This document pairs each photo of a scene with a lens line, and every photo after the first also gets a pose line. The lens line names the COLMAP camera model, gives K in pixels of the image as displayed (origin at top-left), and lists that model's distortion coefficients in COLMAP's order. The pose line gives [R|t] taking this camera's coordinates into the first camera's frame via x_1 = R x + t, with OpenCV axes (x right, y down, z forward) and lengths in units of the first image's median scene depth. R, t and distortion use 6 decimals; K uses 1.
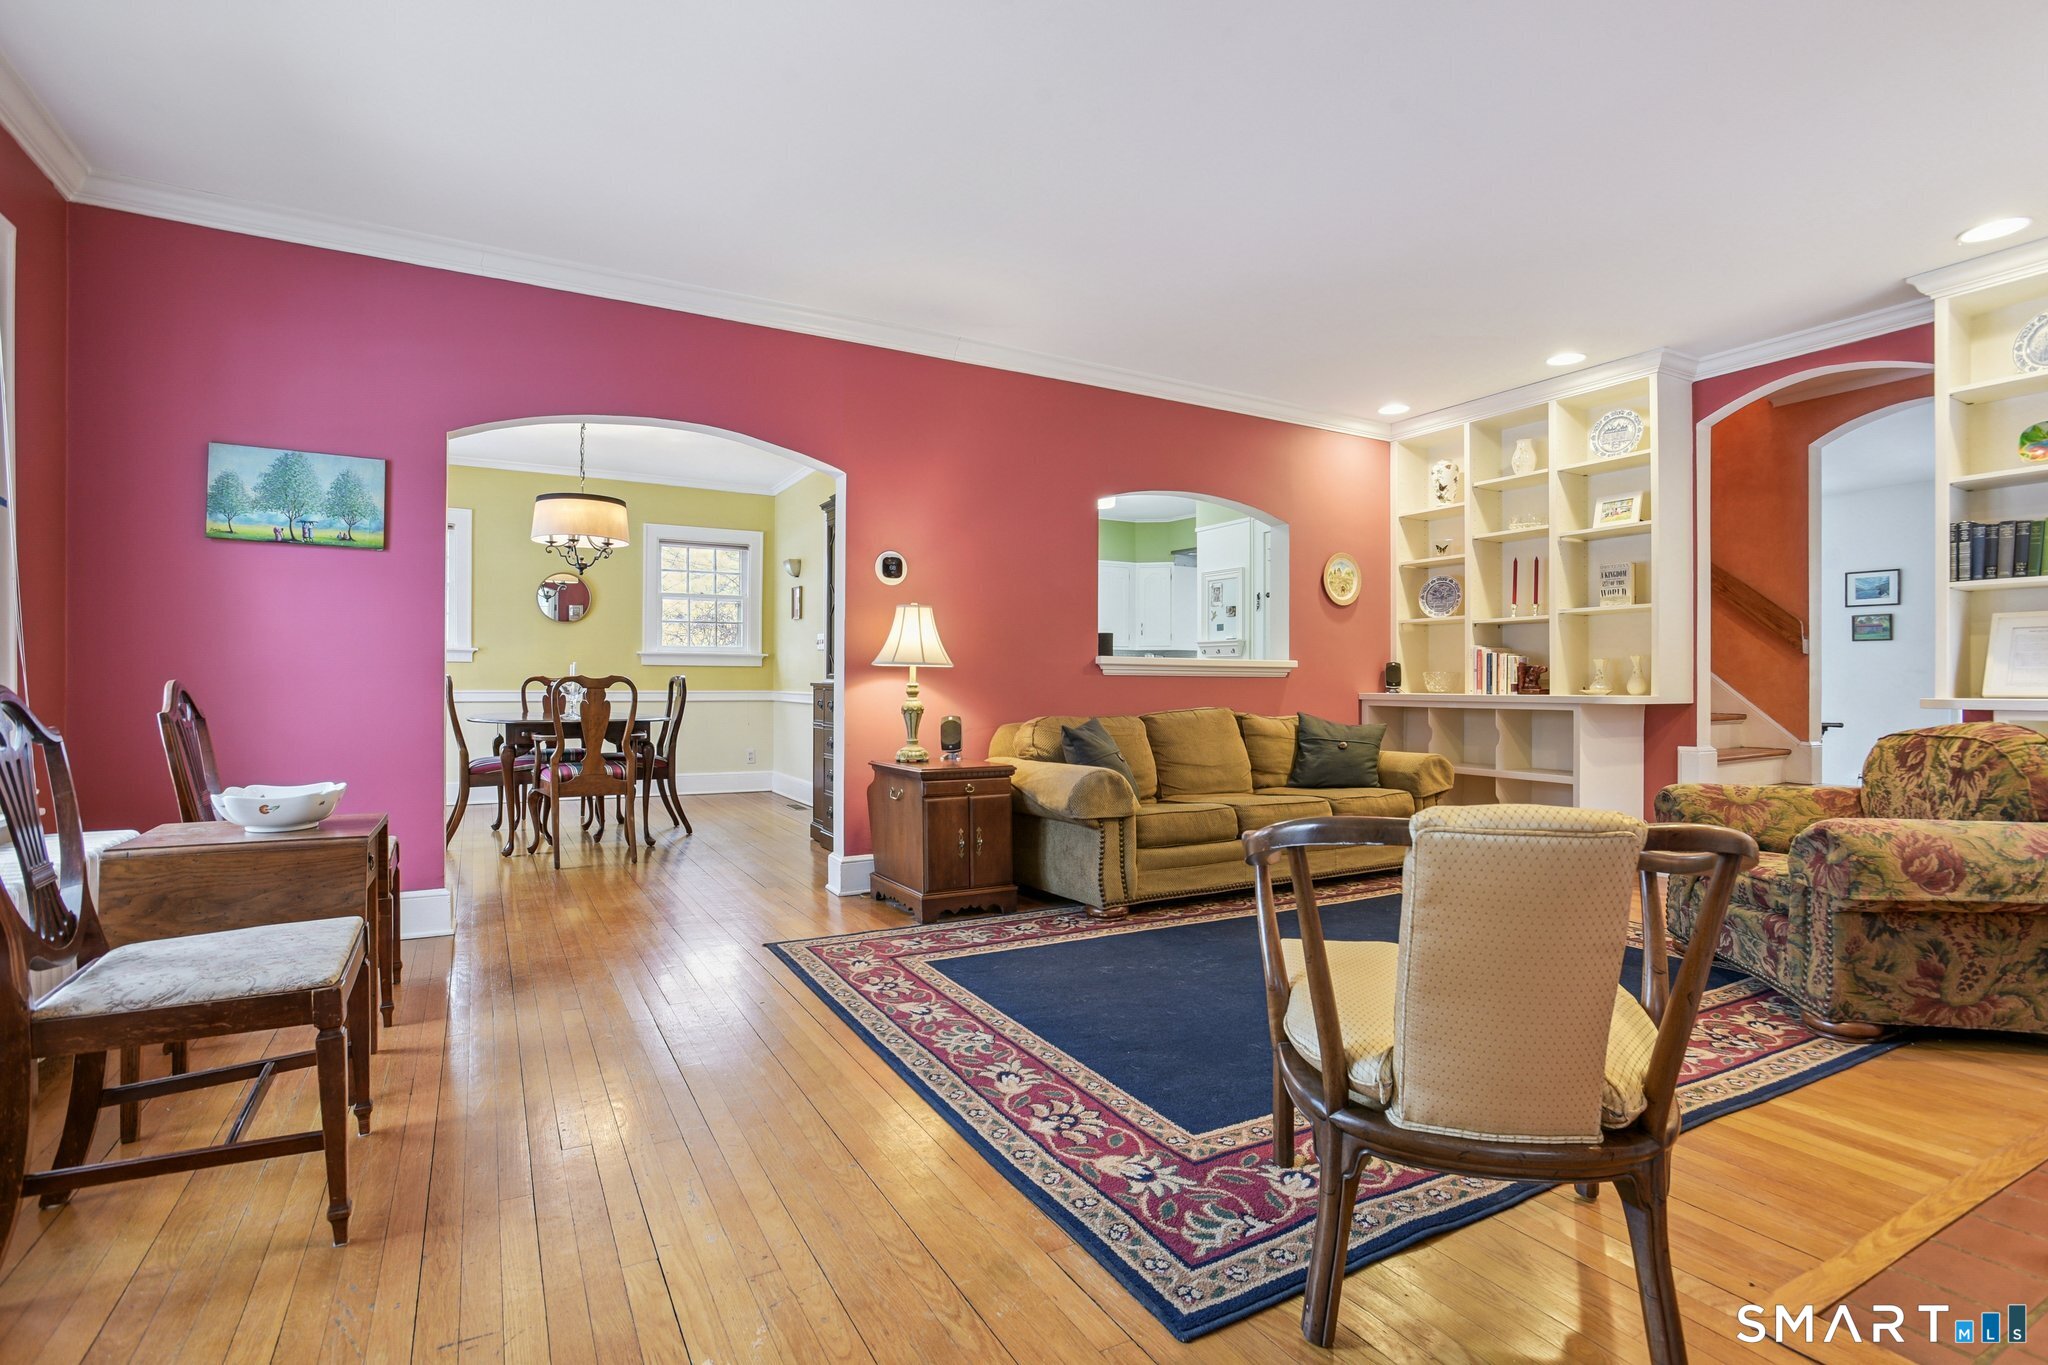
lens RADIAL K [[984.6, 0, 1035.1], [0, 984.6, 677.0], [0, 0, 1]] dist [-0.054060, 0.029818]
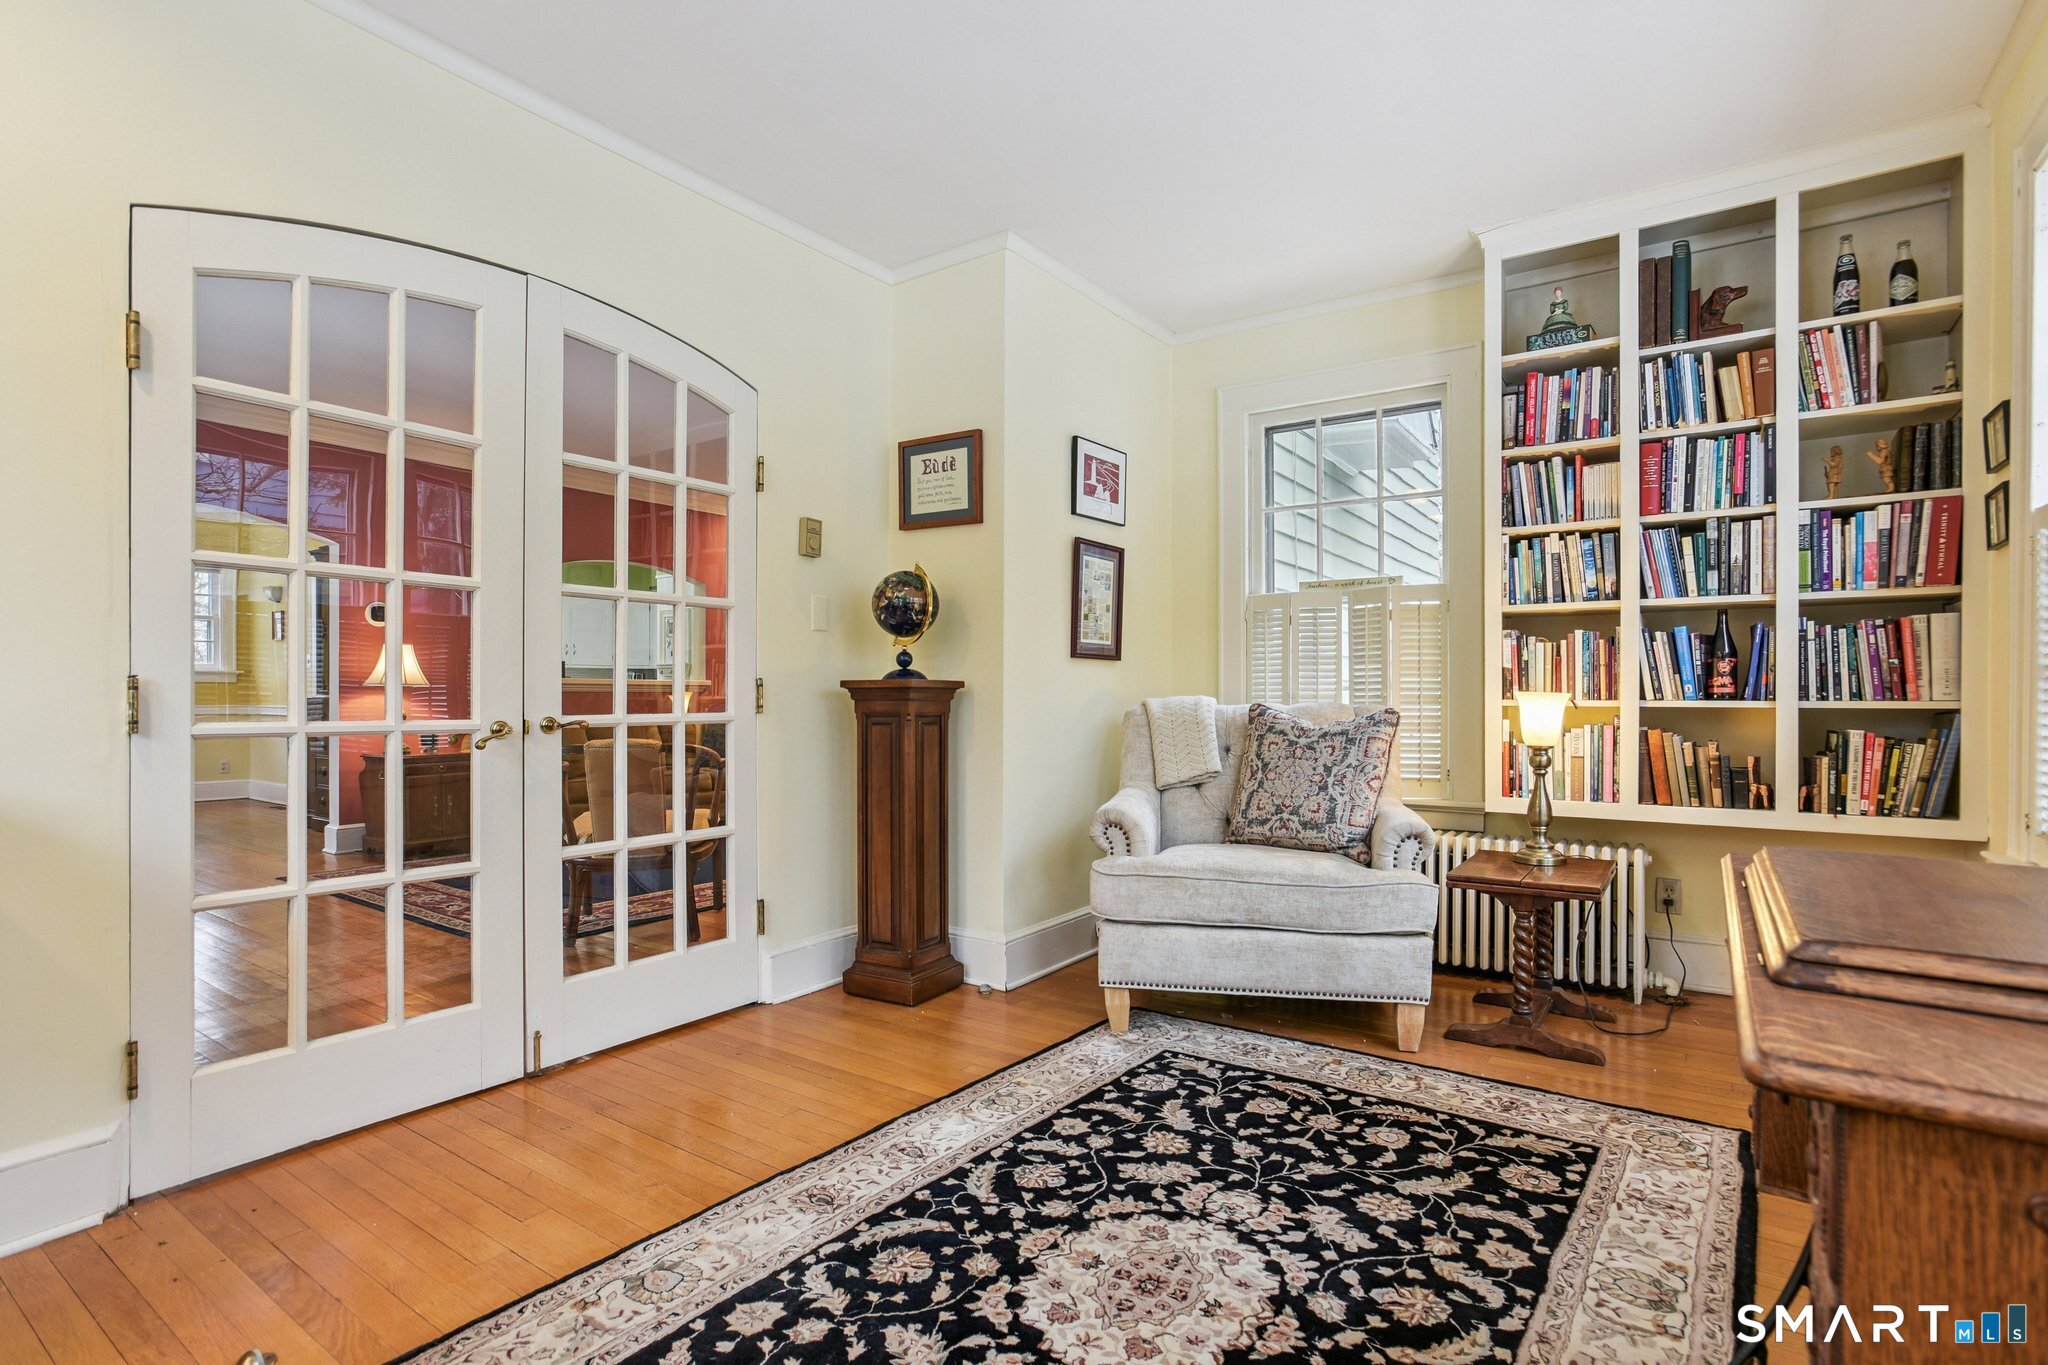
lens RADIAL K [[993.7, 0, 1032.9], [0, 993.7, 696.3], [0, 0, 1]] dist [-0.057765, 0.031436]
pose [[0.900200, -0.007824, 0.435407, 0.088562], [0.003718, 0.999940, 0.010282, -0.006534], [-0.435462, -0.007637, 0.900175, -0.653782]]
